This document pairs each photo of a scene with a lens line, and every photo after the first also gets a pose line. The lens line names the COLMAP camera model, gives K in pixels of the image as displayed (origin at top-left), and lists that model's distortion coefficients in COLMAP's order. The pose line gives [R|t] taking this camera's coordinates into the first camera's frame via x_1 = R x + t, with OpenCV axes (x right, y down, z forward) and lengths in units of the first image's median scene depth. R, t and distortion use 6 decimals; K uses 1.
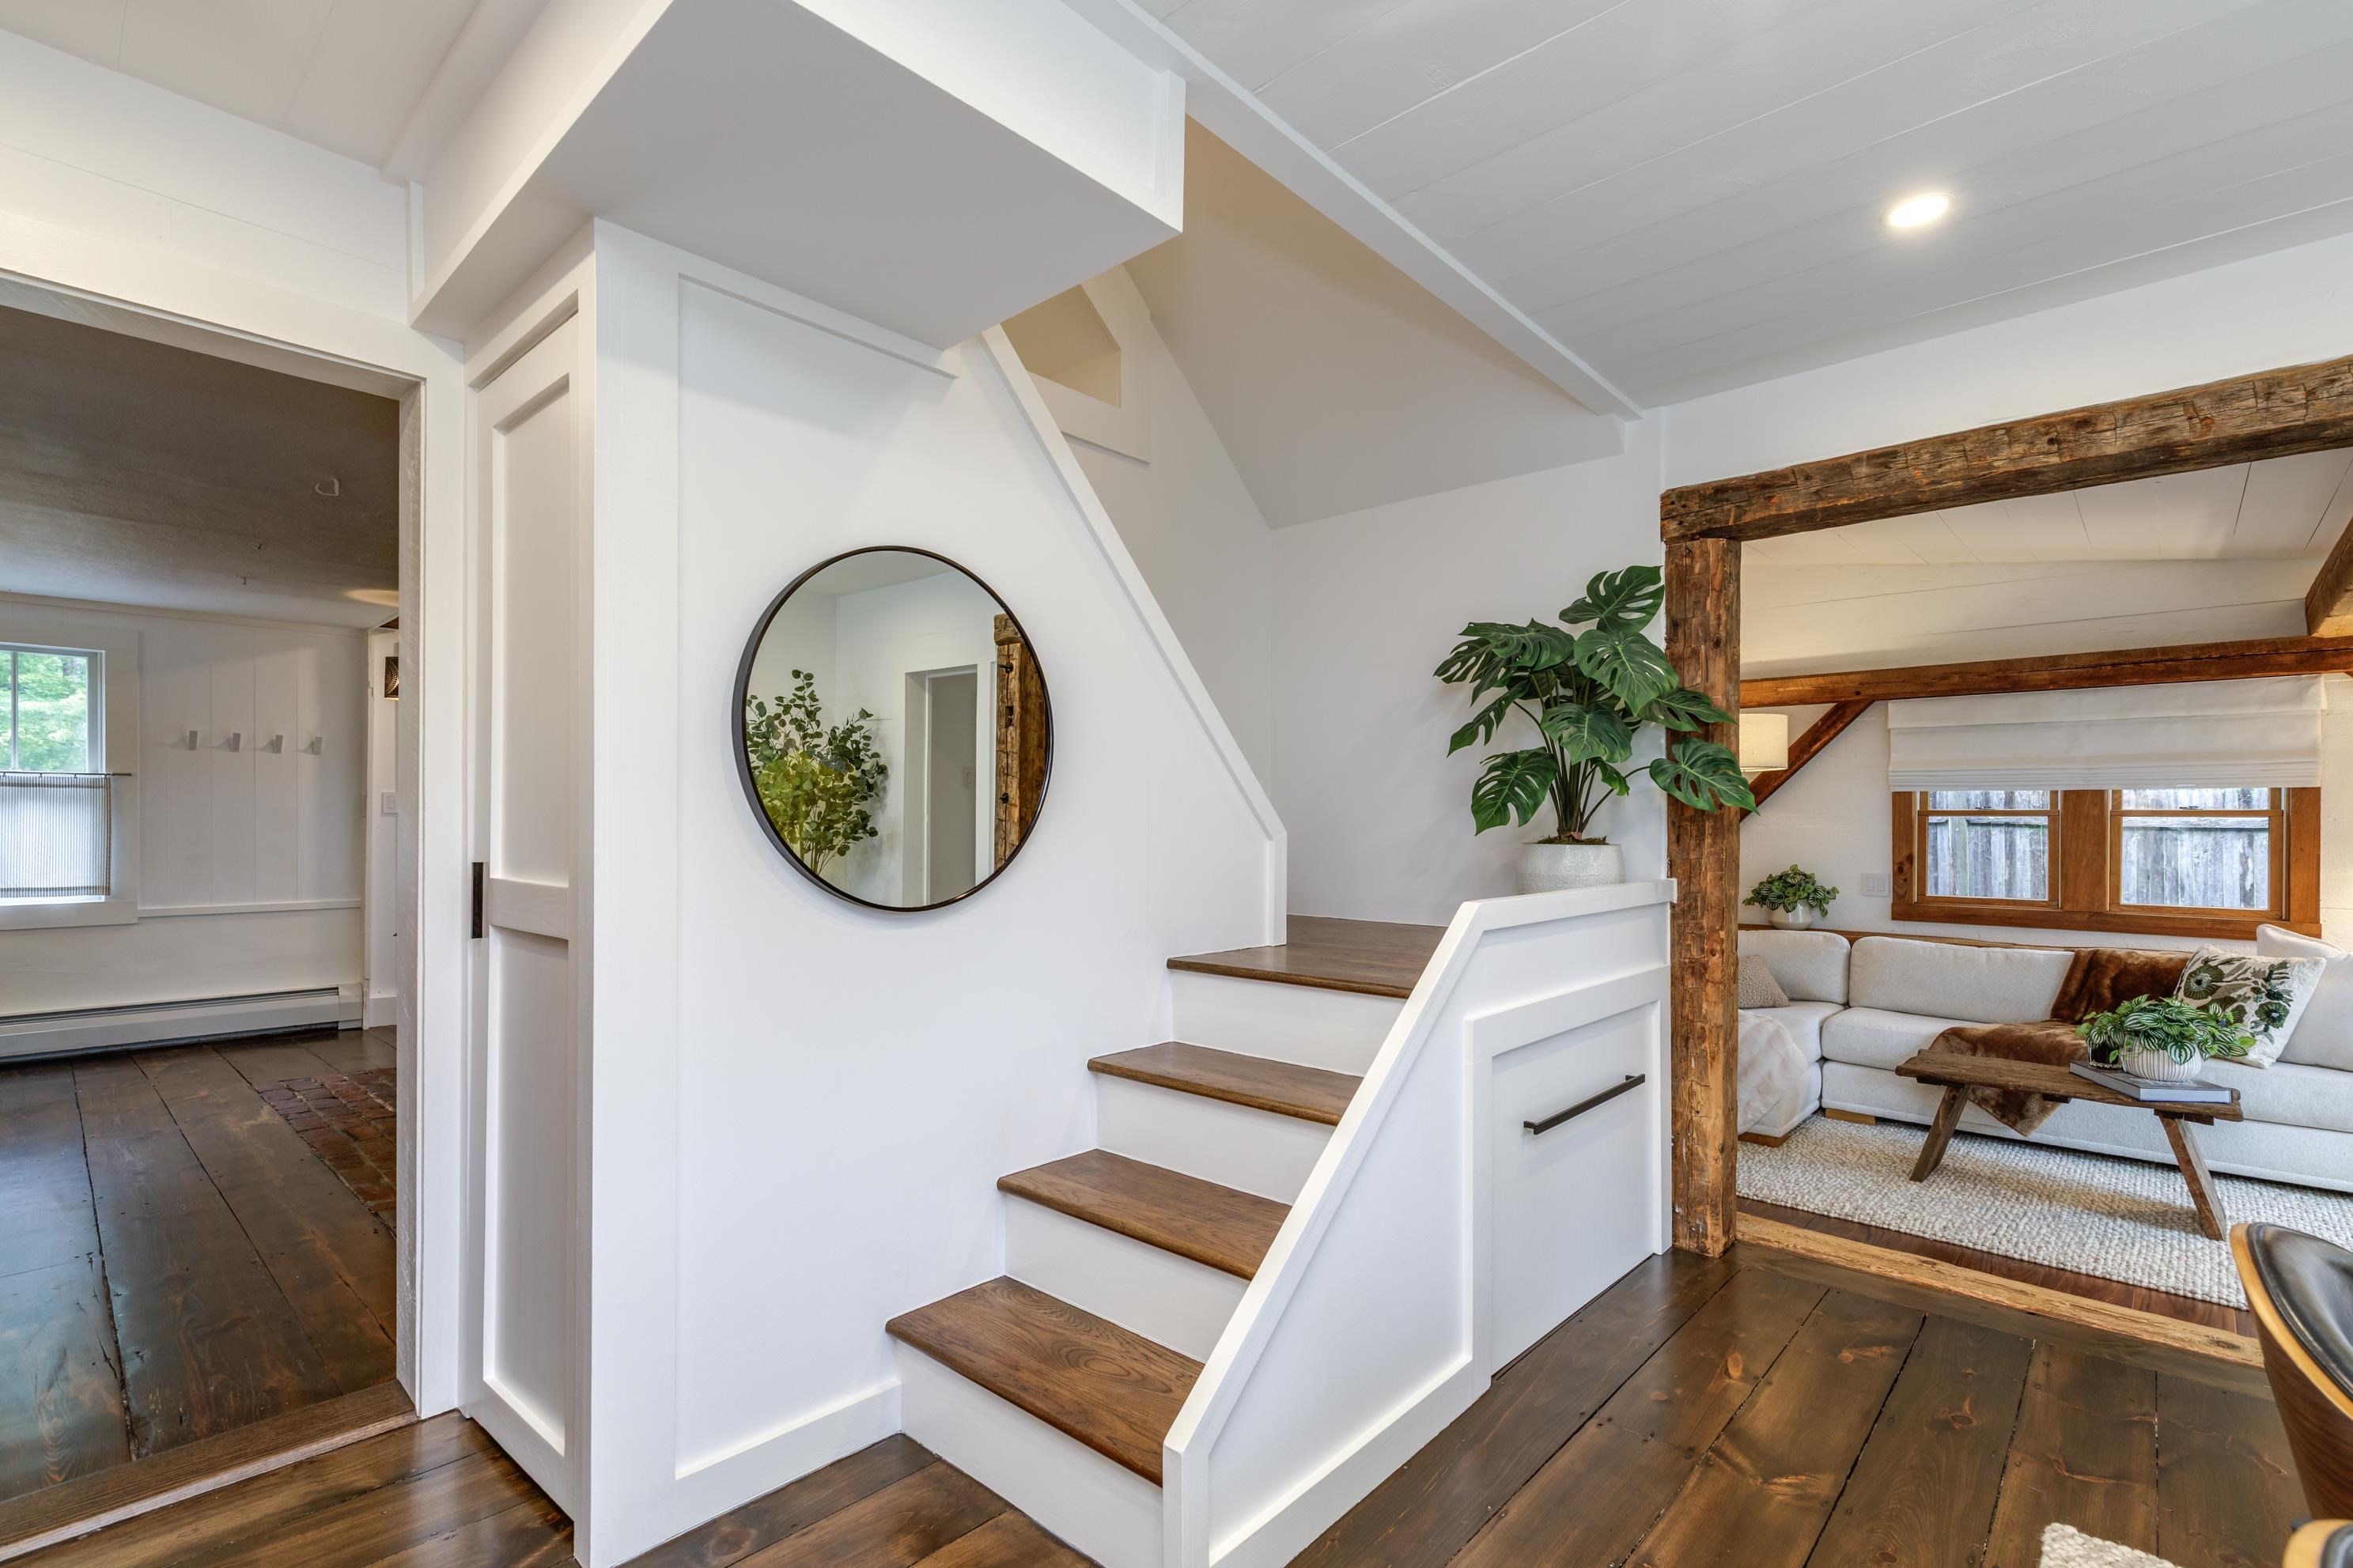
lens RADIAL K [[1079.6, 0, 1171.5], [0, 1079.6, 821.8], [0, 0, 1]] dist [0.005717, -0.000580]
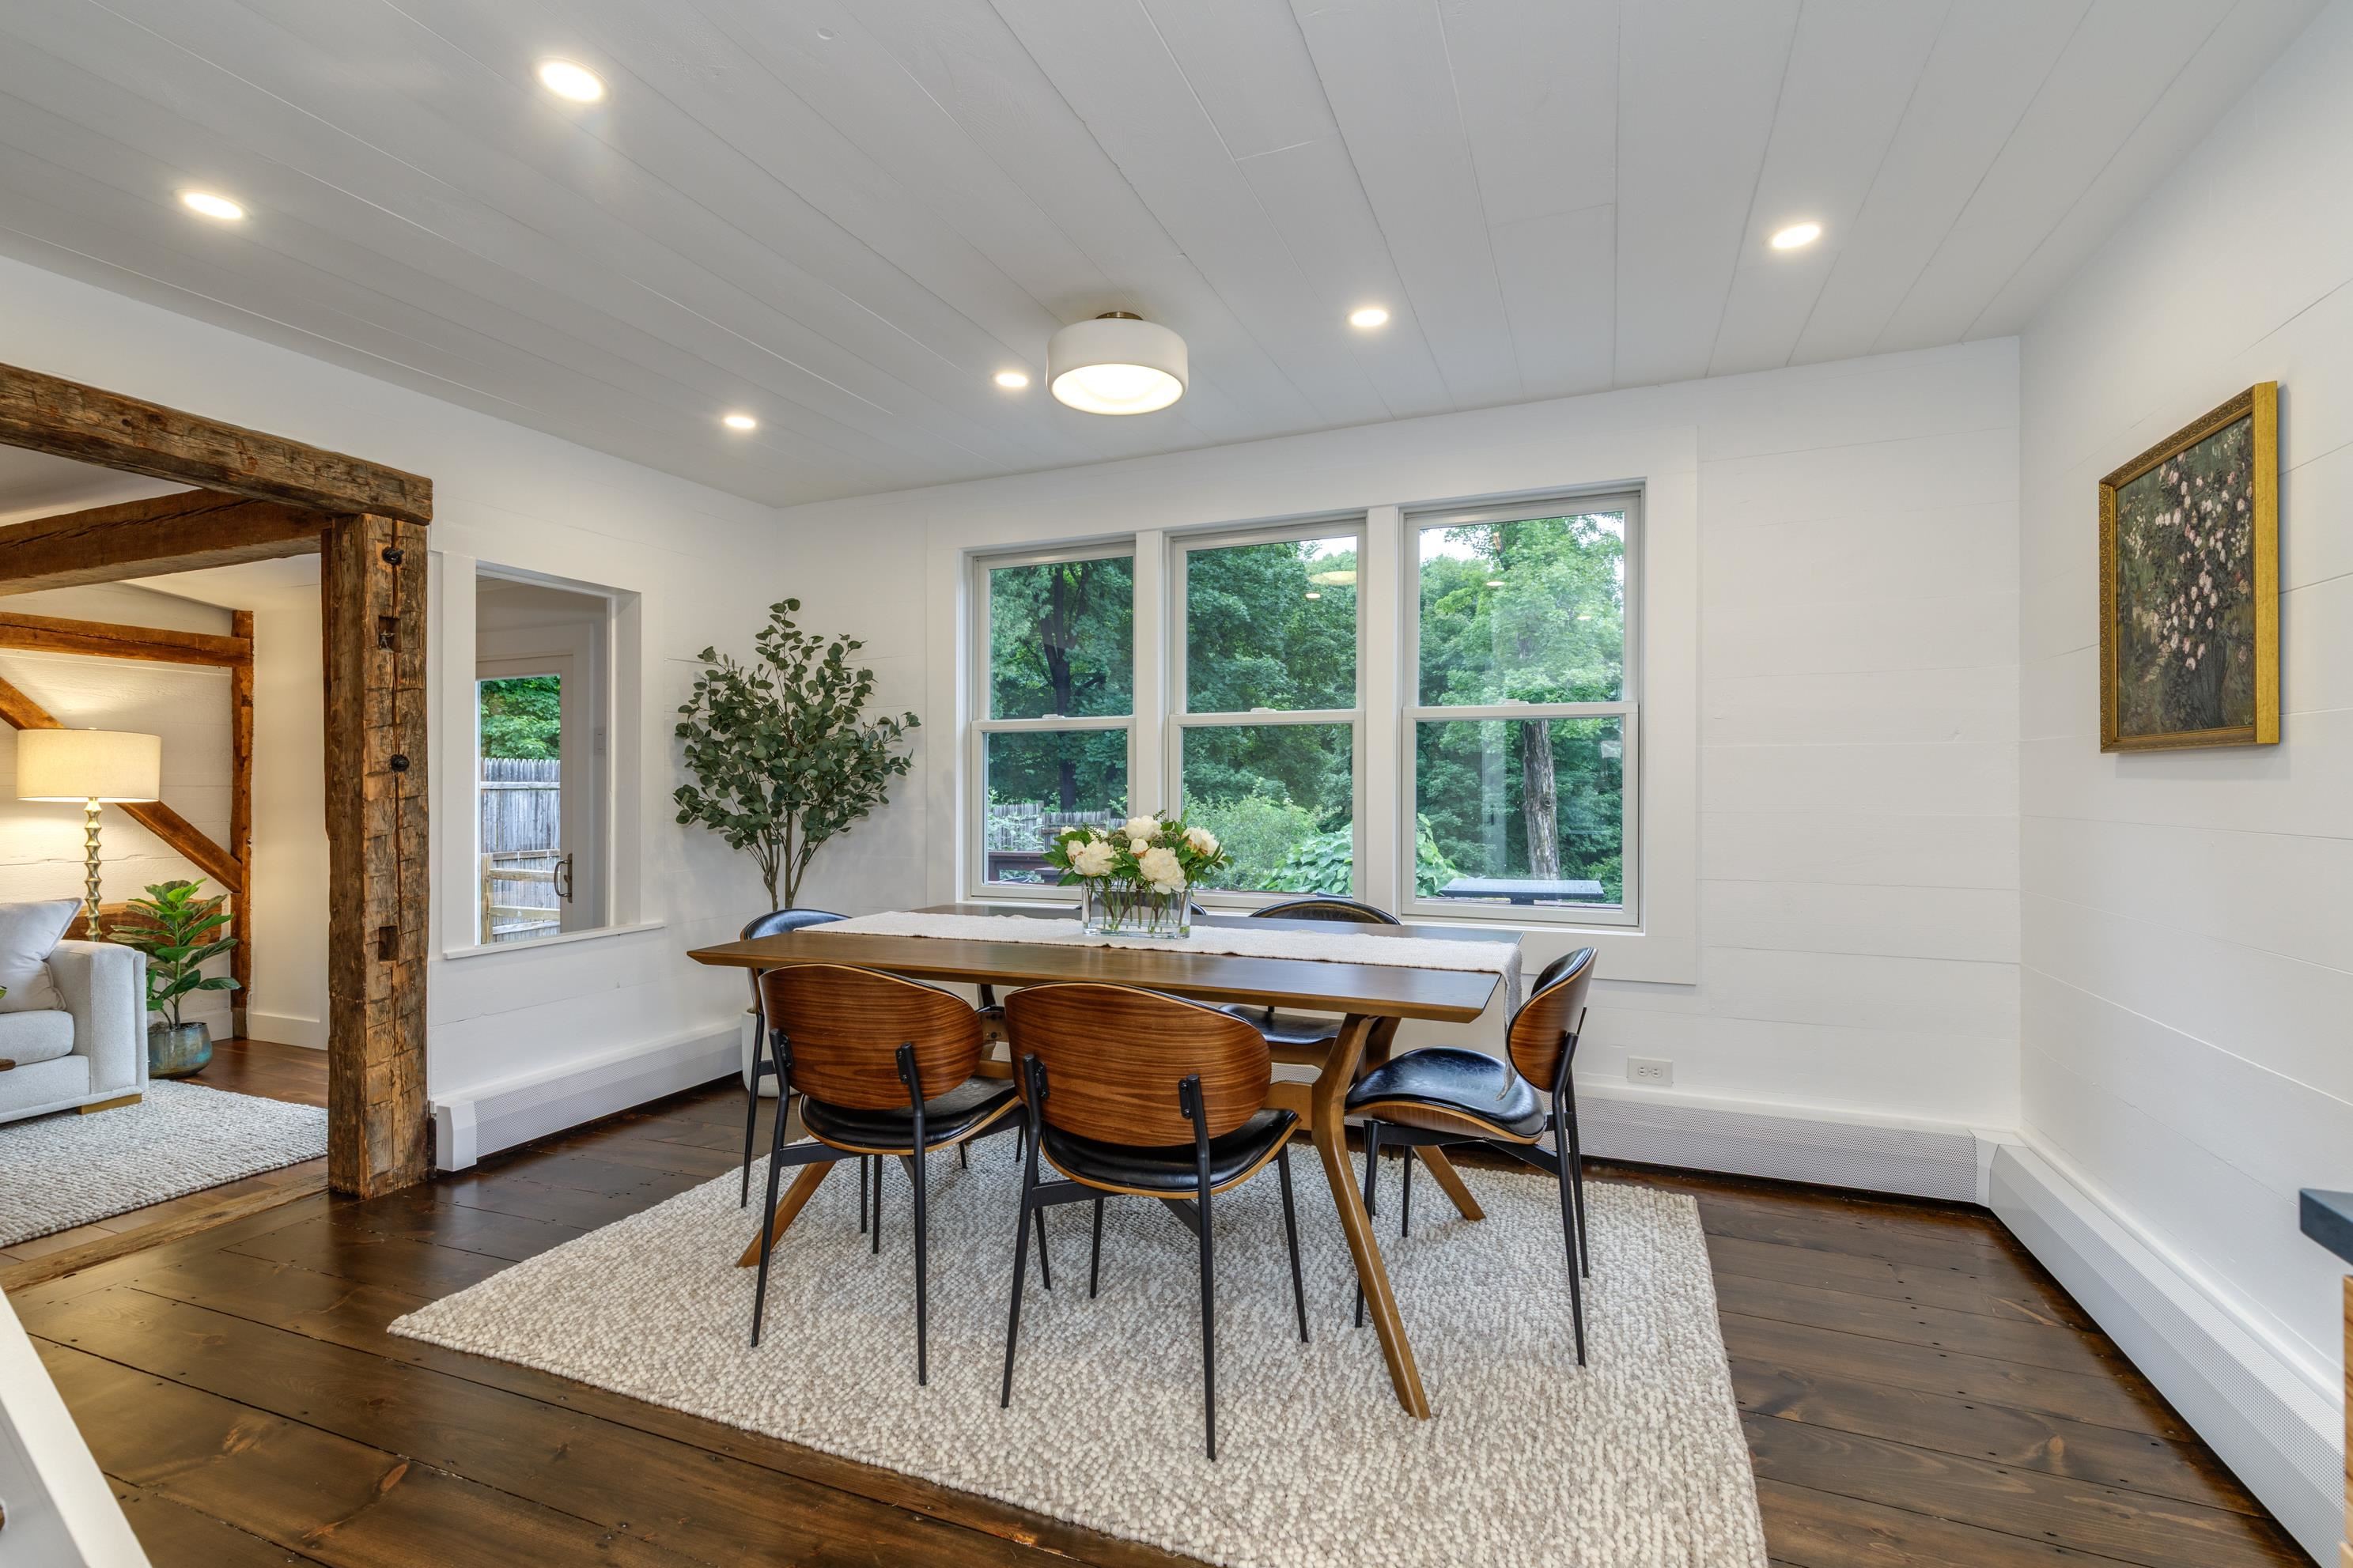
lens RADIAL K [[1056.9, 0, 1174.2], [0, 1056.9, 786.0], [0, 0, 1]] dist [0.003452, -0.000059]
pose [[-0.347032, -0.001943, 0.937851, -0.412903], [0.001017, 0.999996, 0.002448, 0.000226], [-0.937853, 0.001803, -0.347029, 0.328055]]
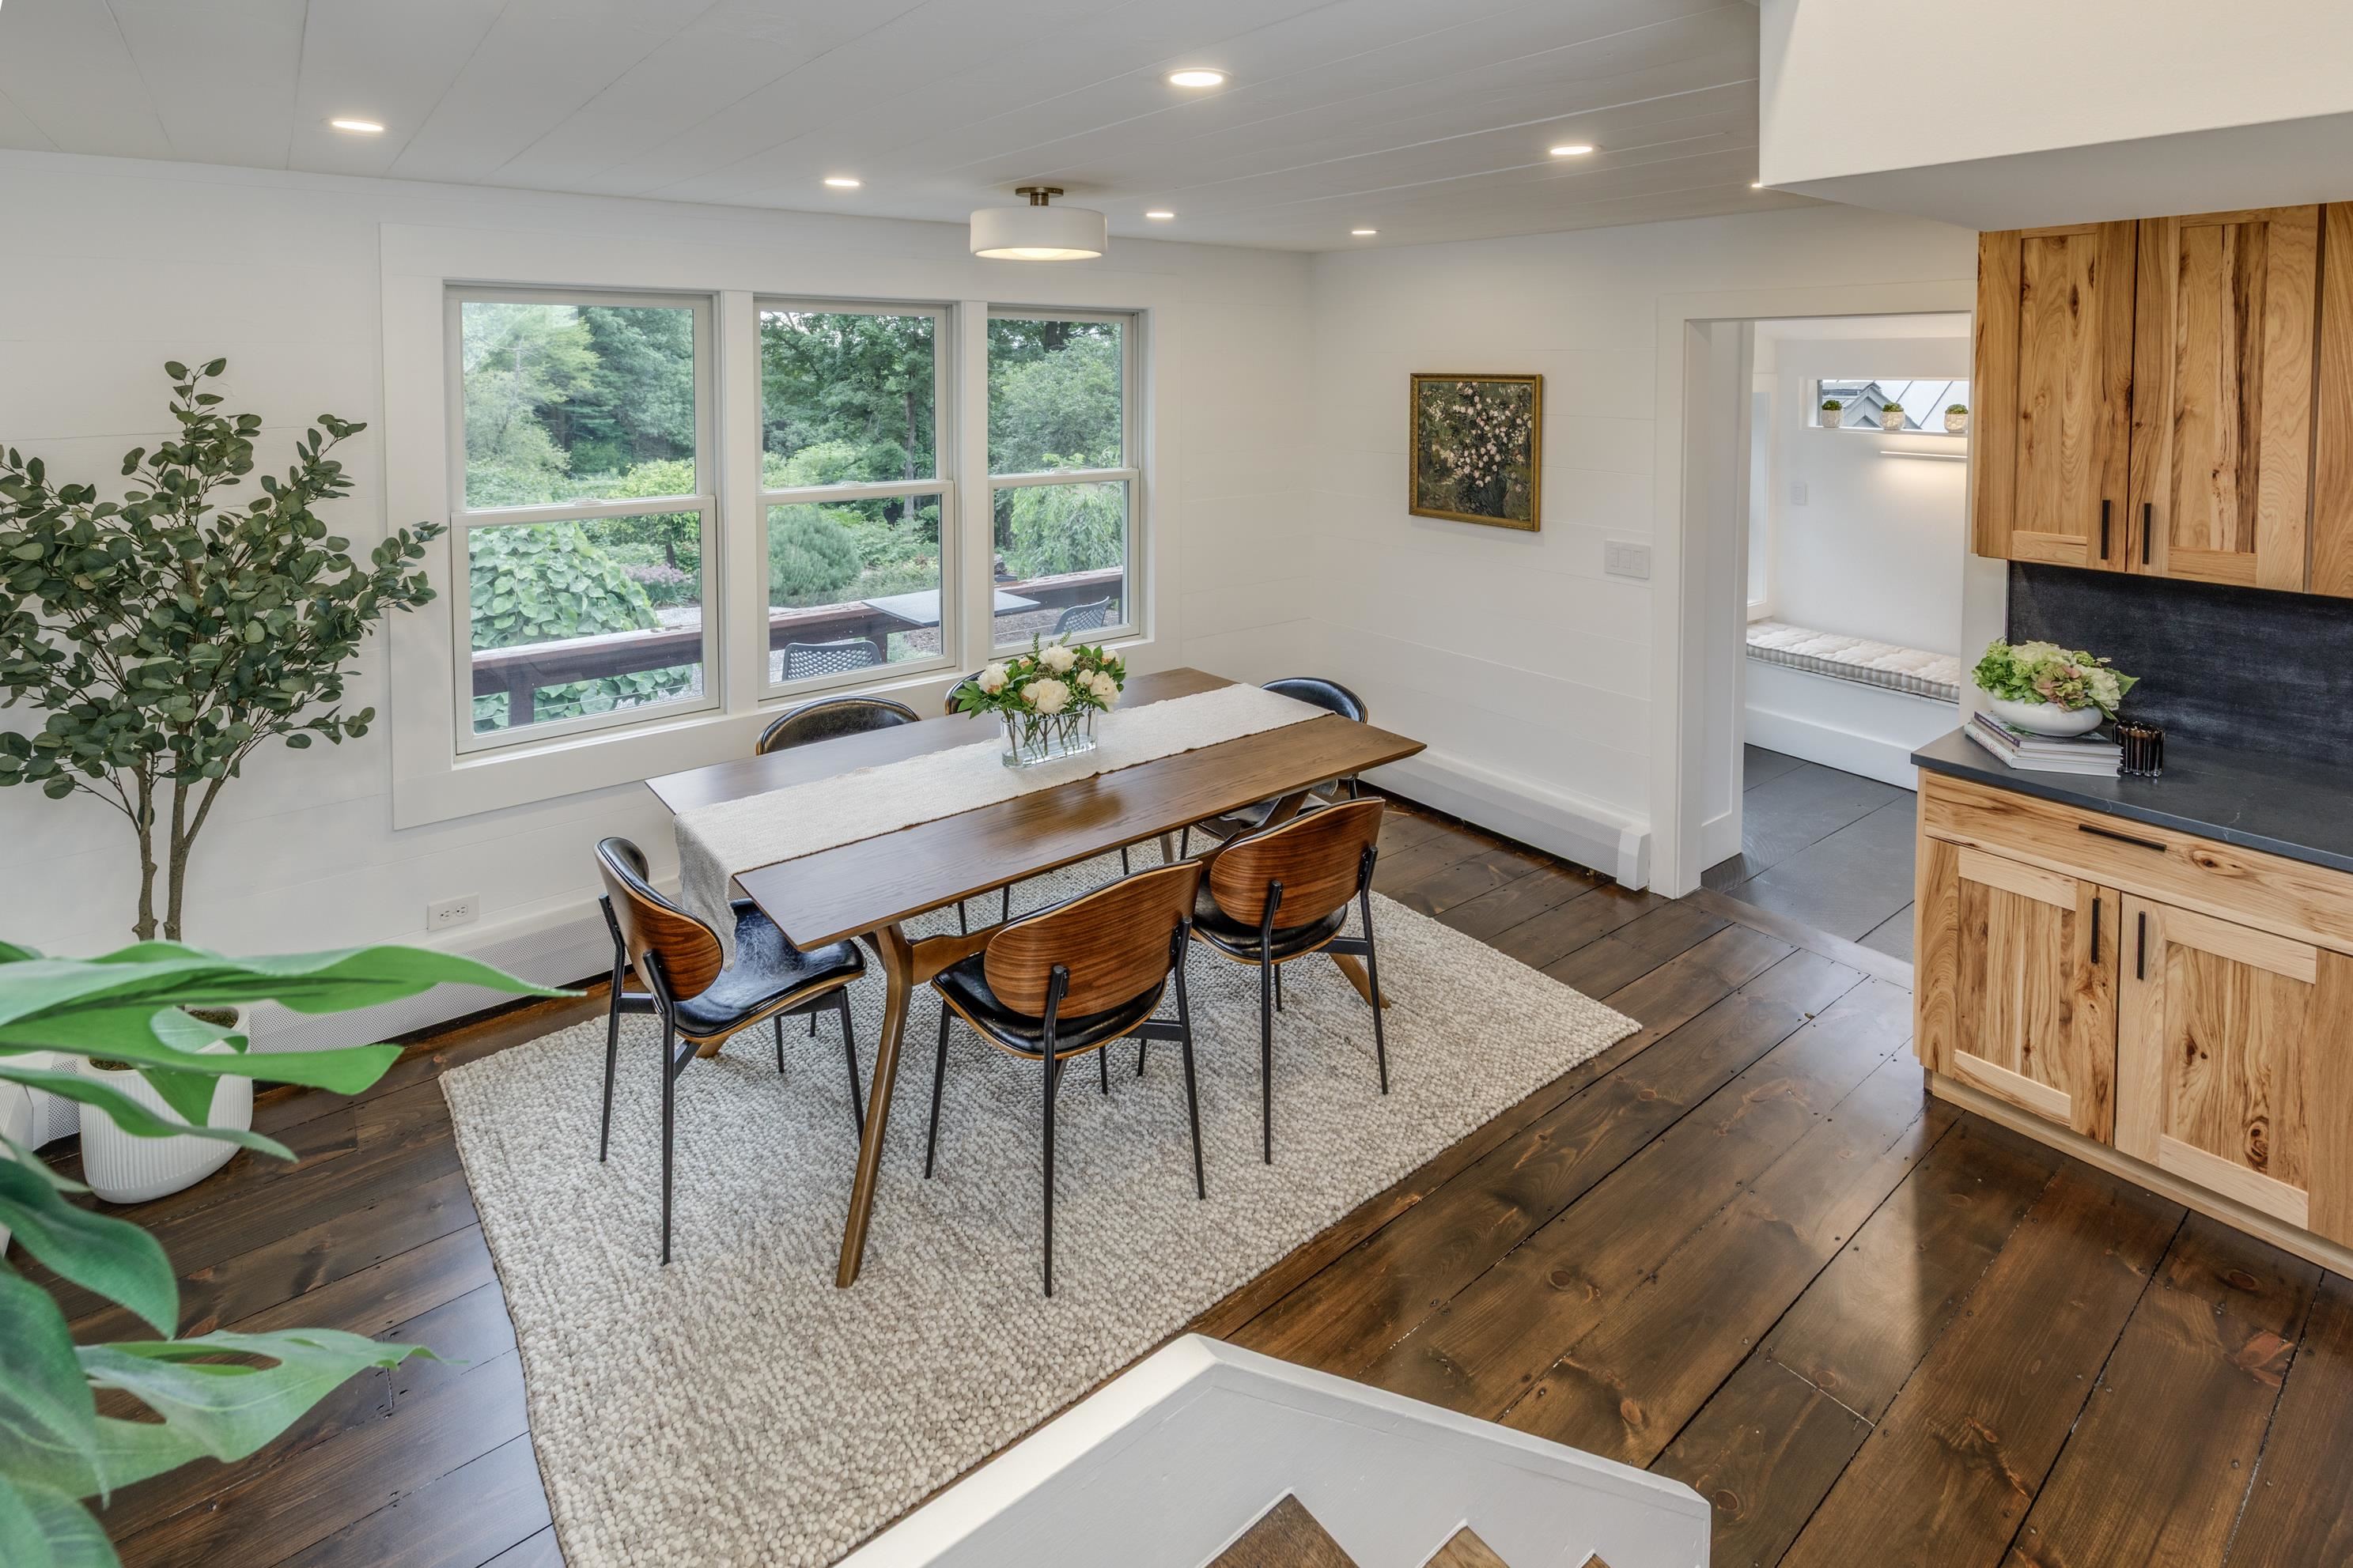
lens RADIAL K [[1121.4, 0, 1136.6], [0, 1121.4, 411.9], [0, 0, 1]] dist [0.001970, -0.000055]
pose [[-0.984293, -0.009860, 0.176267, 0.166809], [-0.002108, 0.999024, 0.044112, -0.229933], [-0.176530, 0.043048, -0.983353, 1.025591]]
